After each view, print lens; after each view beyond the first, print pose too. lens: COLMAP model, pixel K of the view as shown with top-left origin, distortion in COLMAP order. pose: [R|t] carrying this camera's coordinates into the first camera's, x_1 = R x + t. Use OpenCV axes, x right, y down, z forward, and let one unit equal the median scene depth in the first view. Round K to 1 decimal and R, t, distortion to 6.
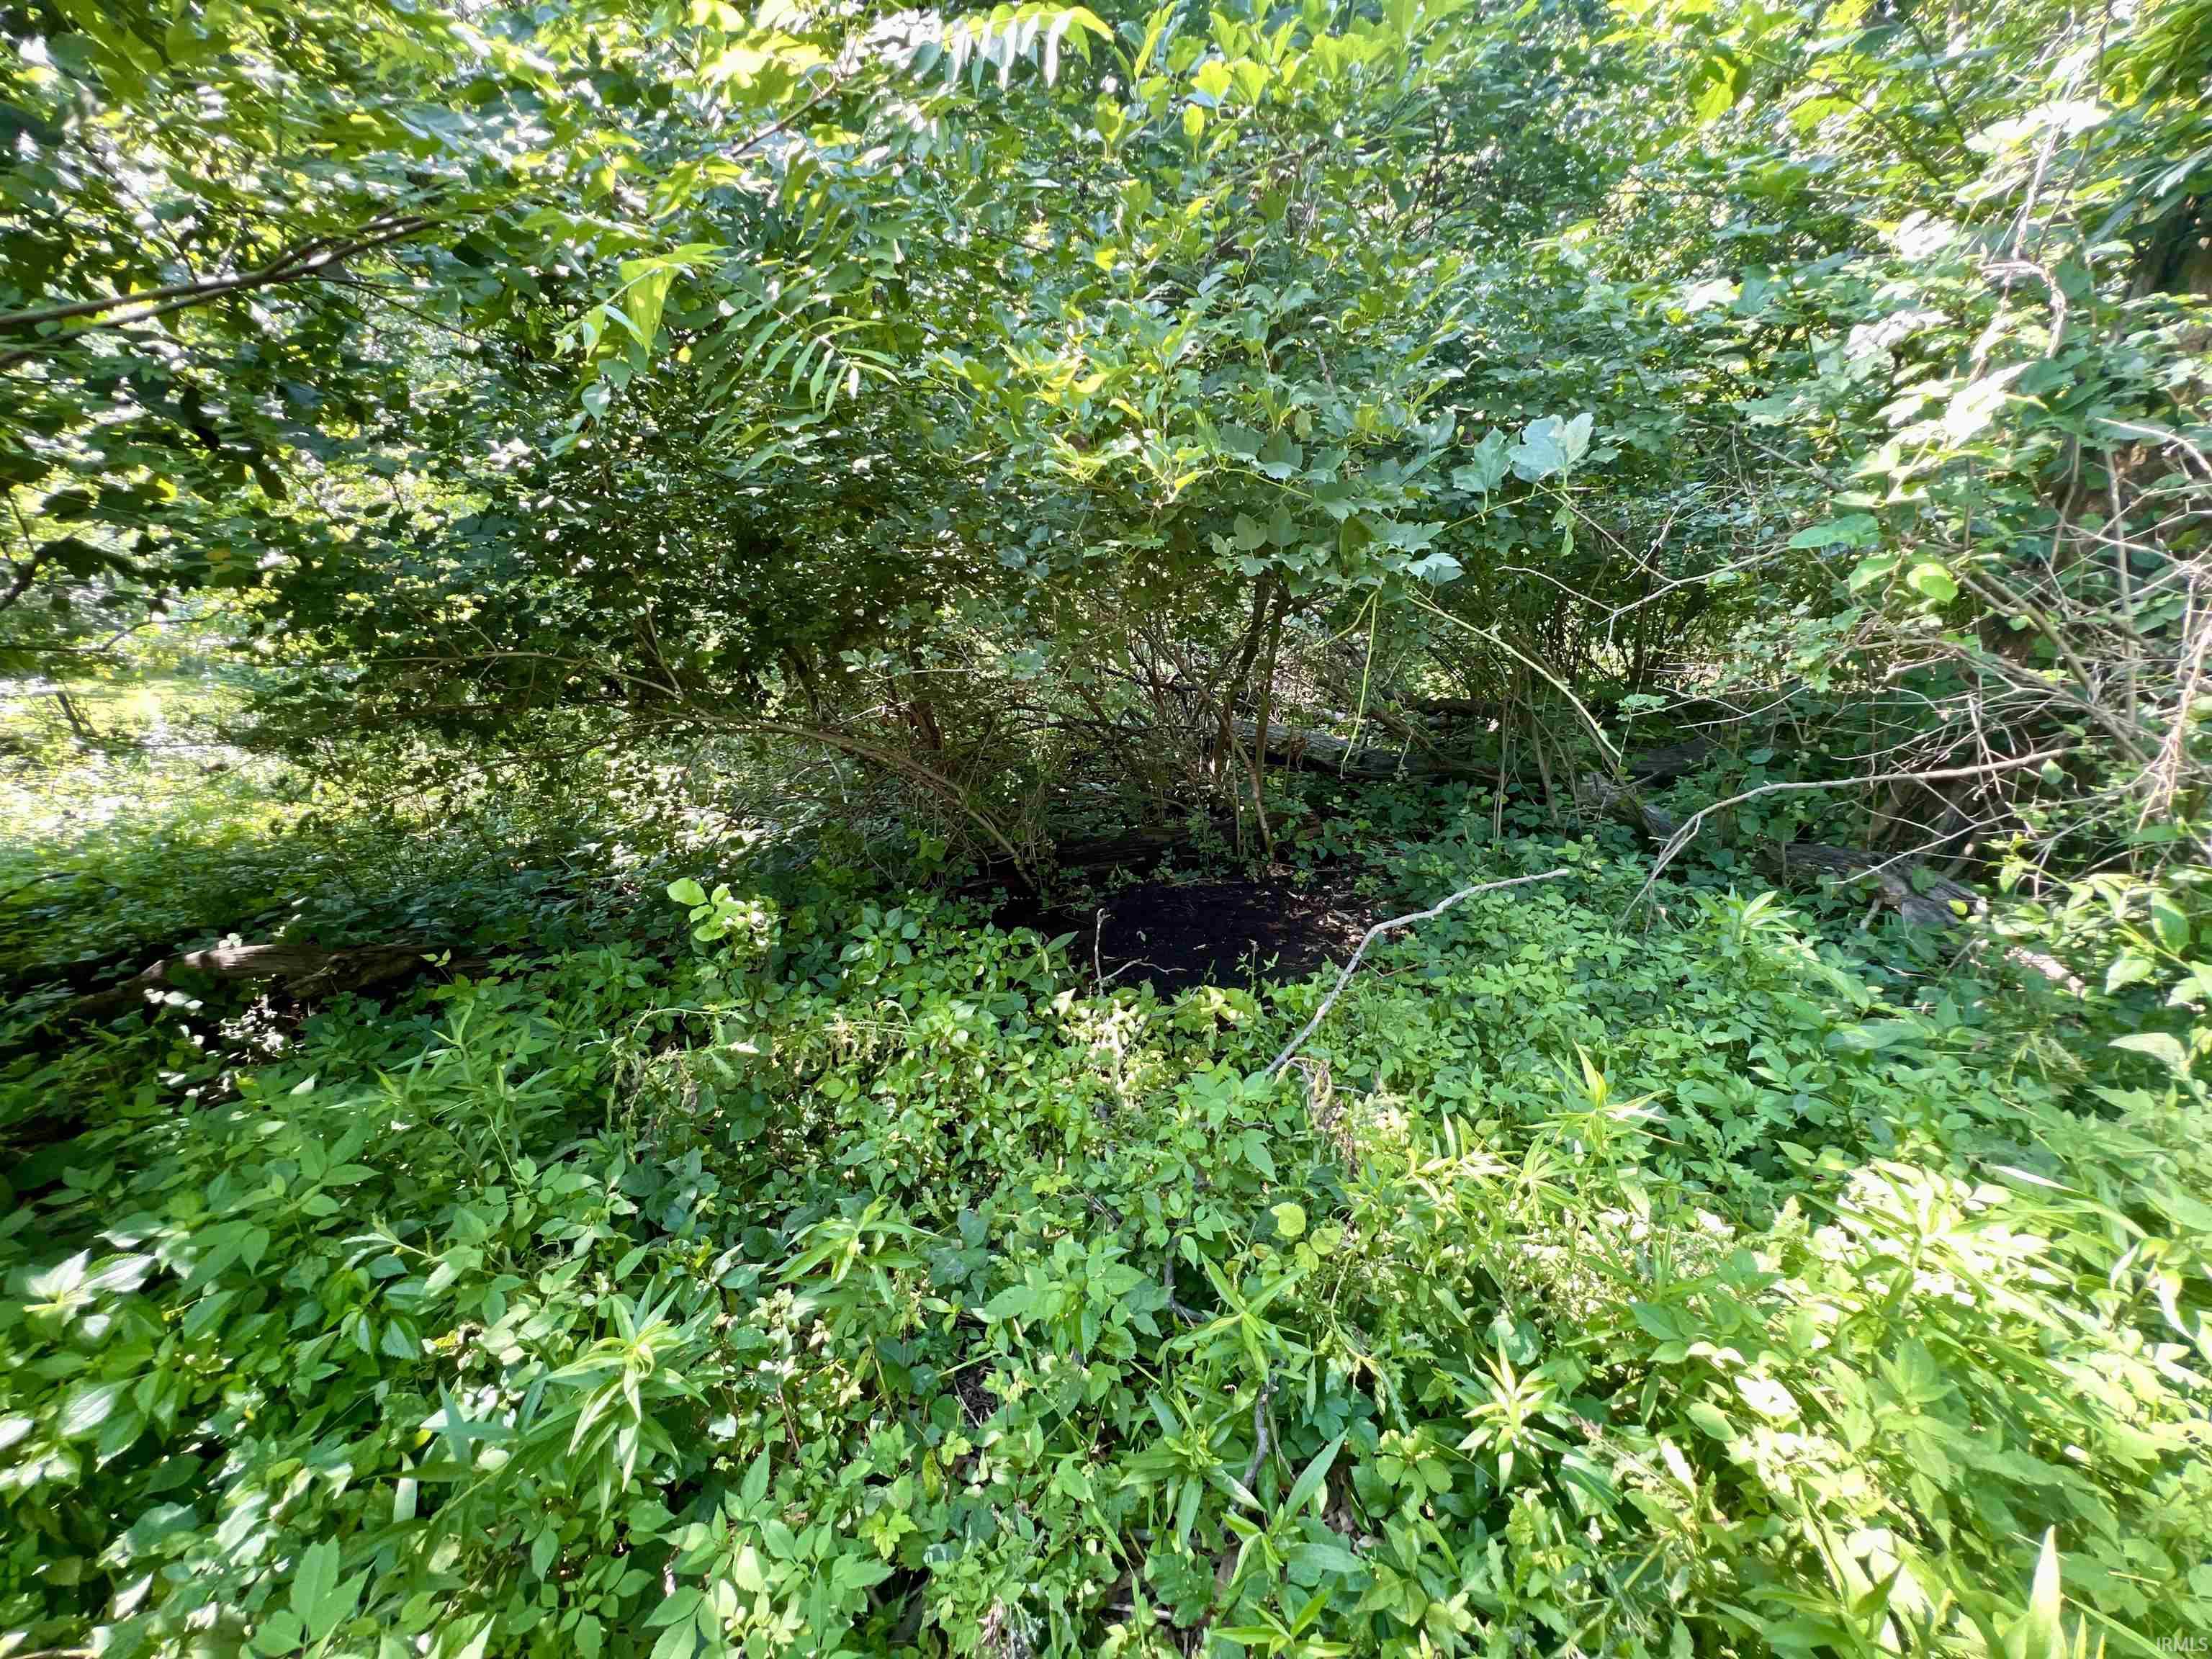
lens RADIAL K [[885.4, 0, 1107.7], [0, 885.4, 829.0], [0, 0, 1]] dist [-0.000700, -0.000396]
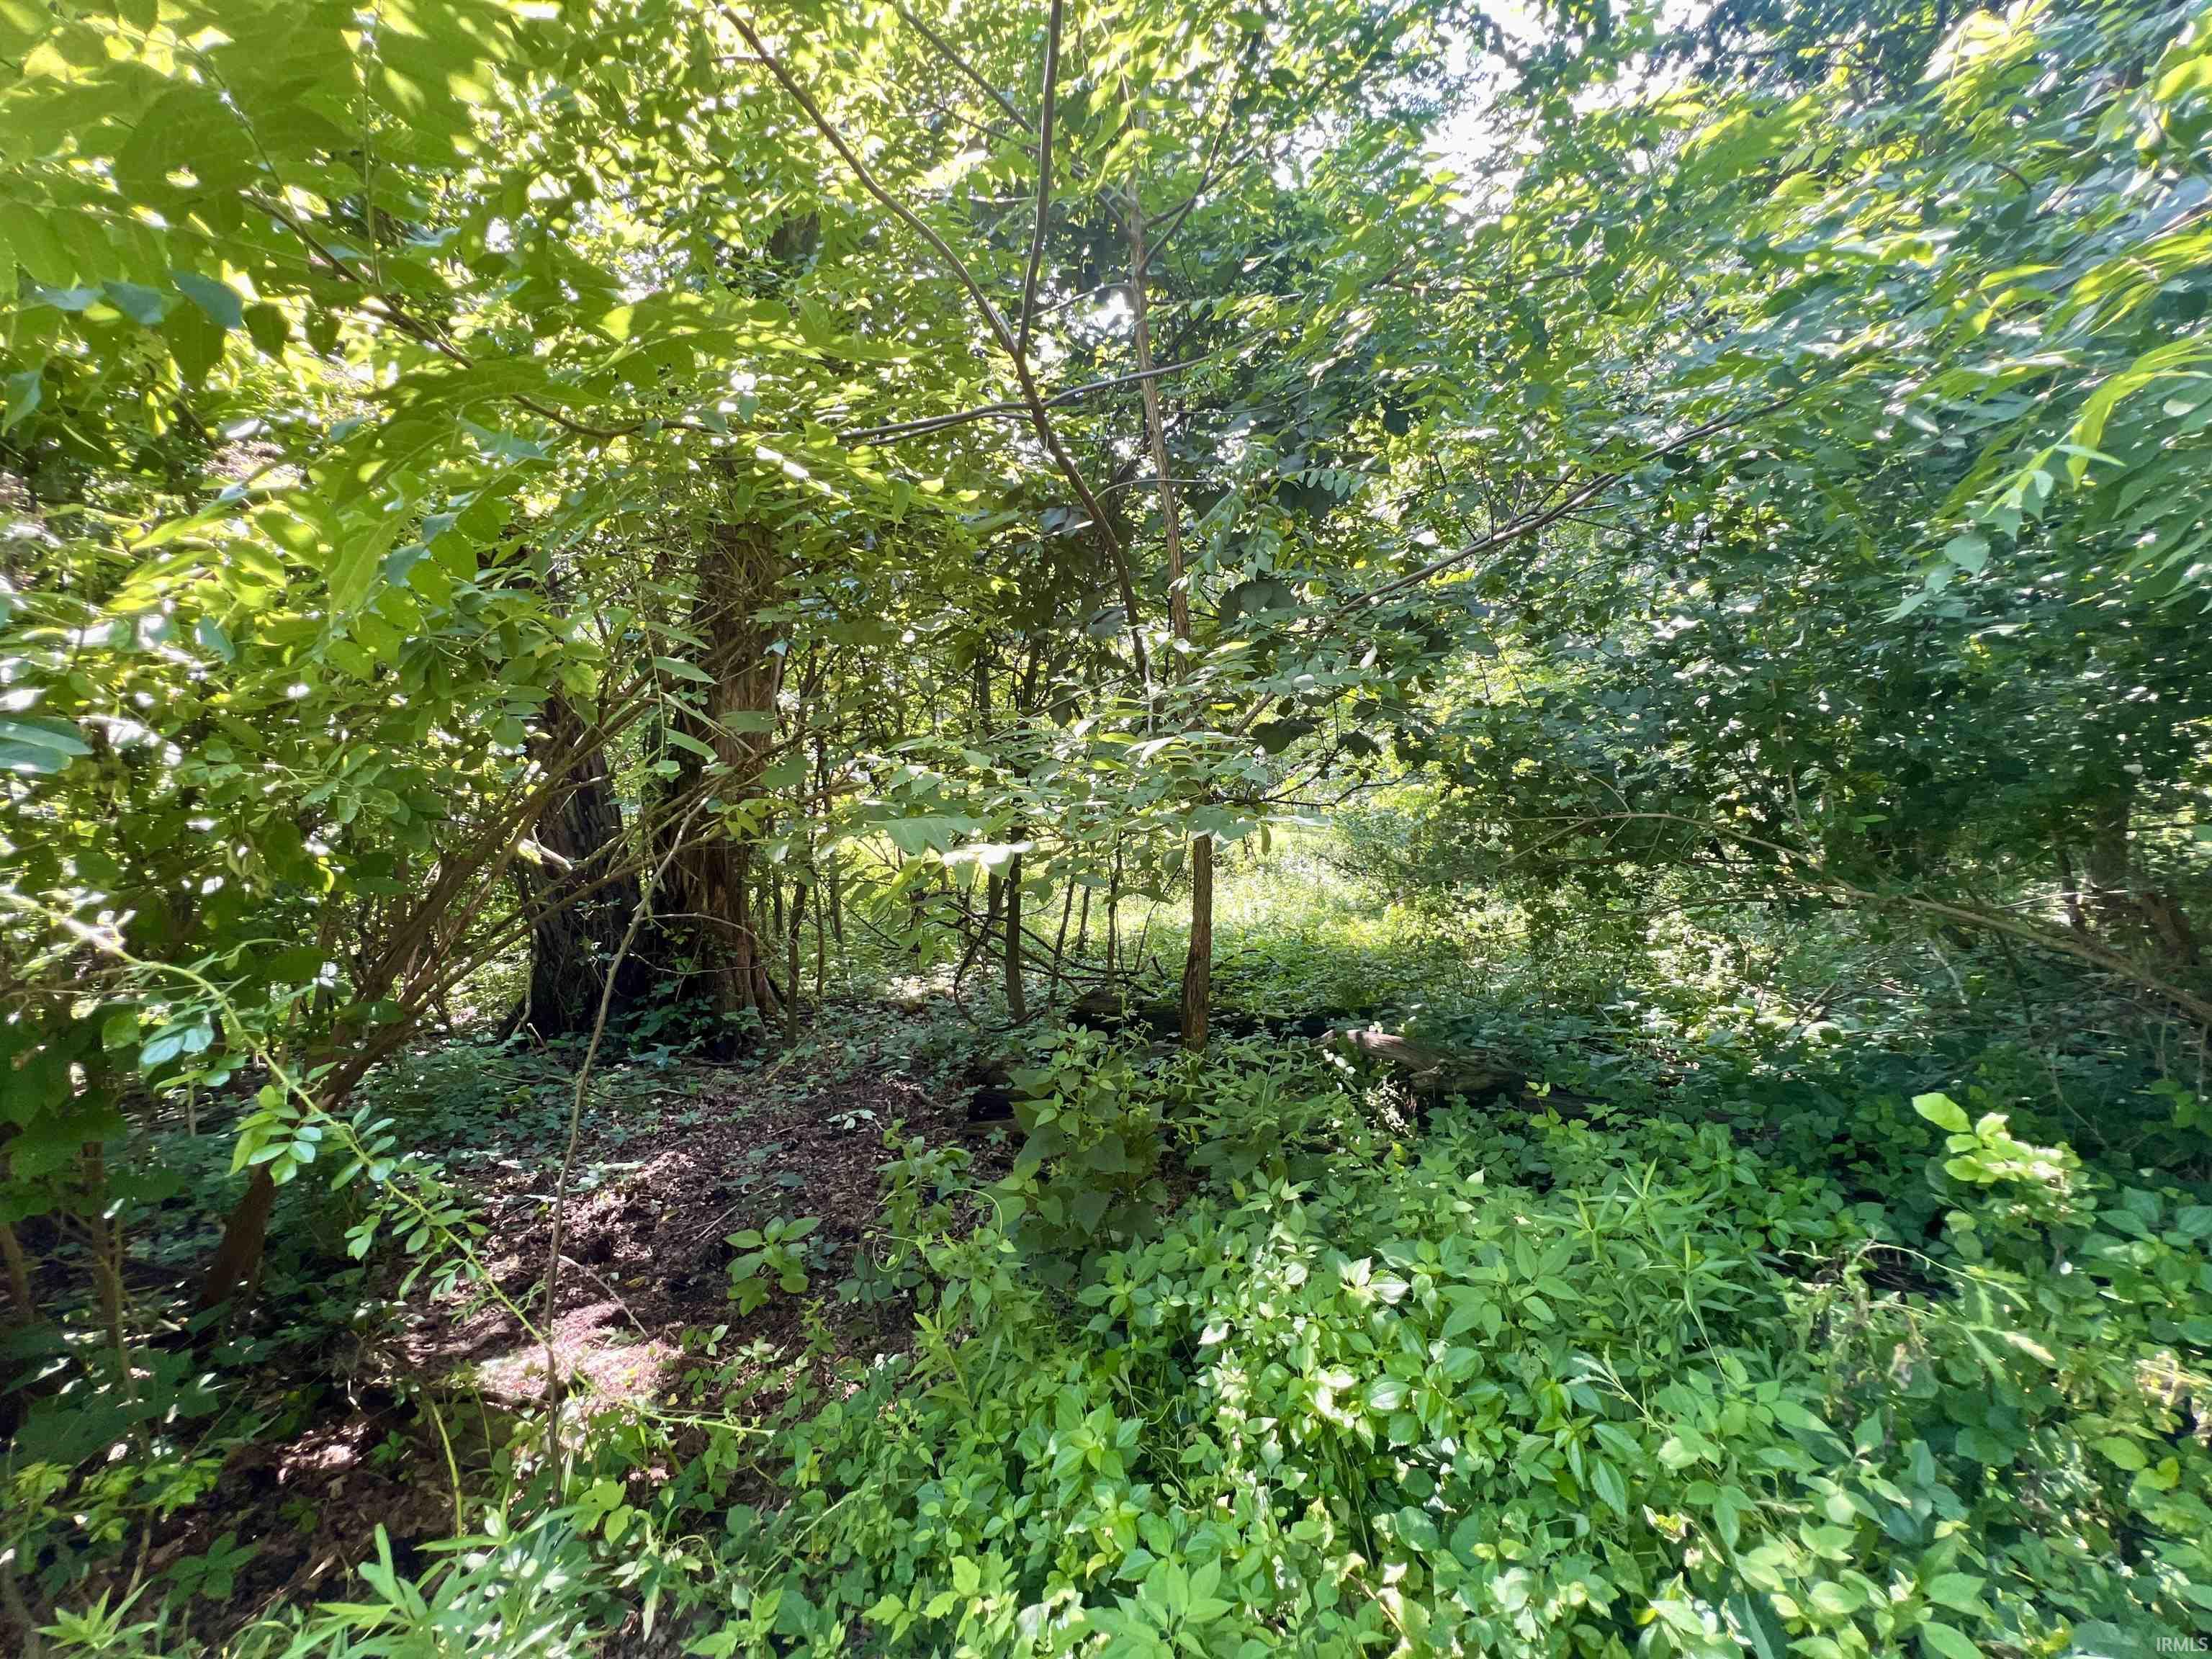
lens RADIAL K [[885.4, 0, 1107.7], [0, 885.4, 829.0], [0, 0, 1]] dist [-0.000700, -0.000396]
pose [[0.541306, 0.035071, -0.840094, -0.168439], [-0.178160, 0.981228, -0.073832, 0.009704], [0.821734, 0.189637, 0.537392, -0.093896]]
